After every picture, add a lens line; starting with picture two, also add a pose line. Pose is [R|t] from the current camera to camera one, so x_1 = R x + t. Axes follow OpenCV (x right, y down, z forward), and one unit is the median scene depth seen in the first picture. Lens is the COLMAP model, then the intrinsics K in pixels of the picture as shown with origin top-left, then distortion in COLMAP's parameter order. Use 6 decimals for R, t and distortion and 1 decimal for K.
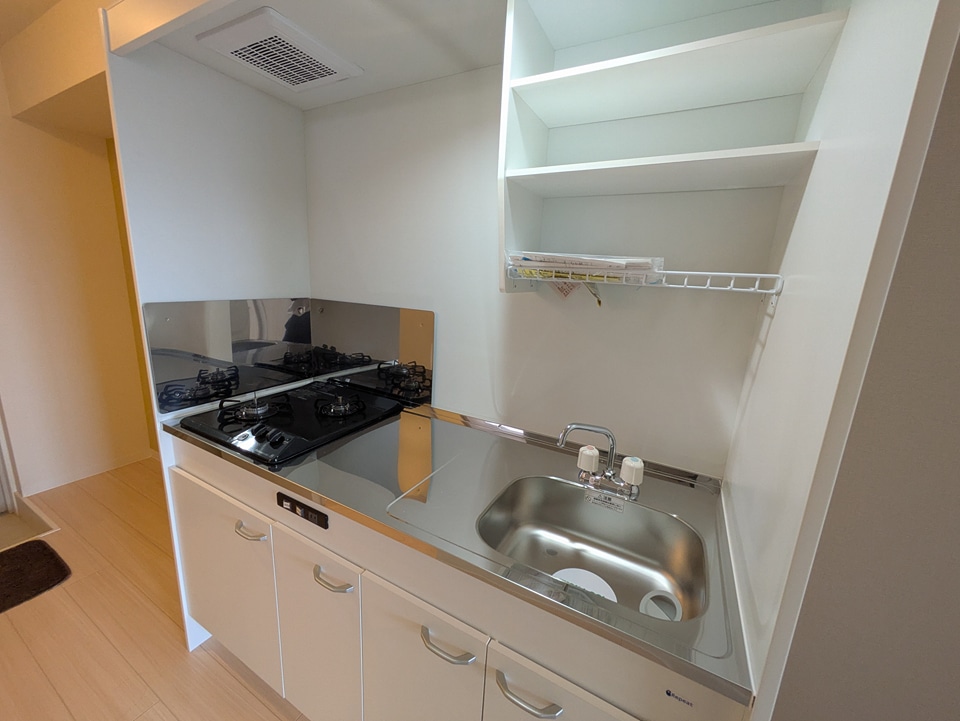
lens RADIAL K [[382.1, 0, 477.9], [0, 382.1, 363.1], [0, 0, 1]] dist [-0.000137, -0.000023]
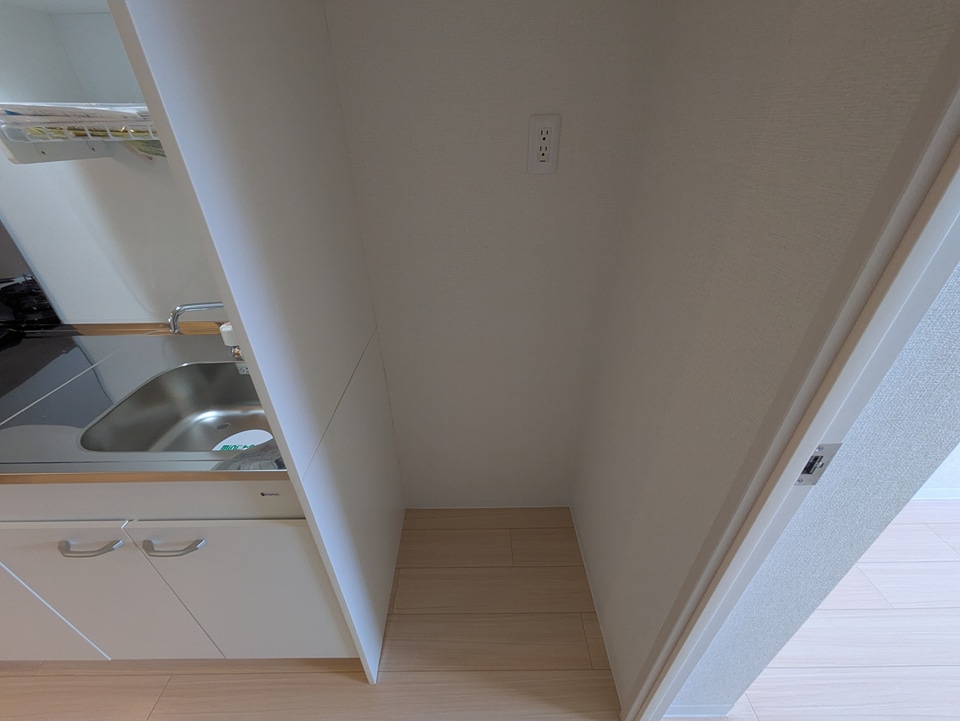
lens RADIAL K [[382.1, 0, 477.2], [0, 382.1, 356.6], [0, 0, 1]] dist [-0.000137, -0.000023]
pose [[0.874981, -0.297177, 0.382222, 0.496092], [0.167603, 0.926566, 0.336726, 0.080780], [-0.454221, -0.230567, 0.860536, -0.203523]]
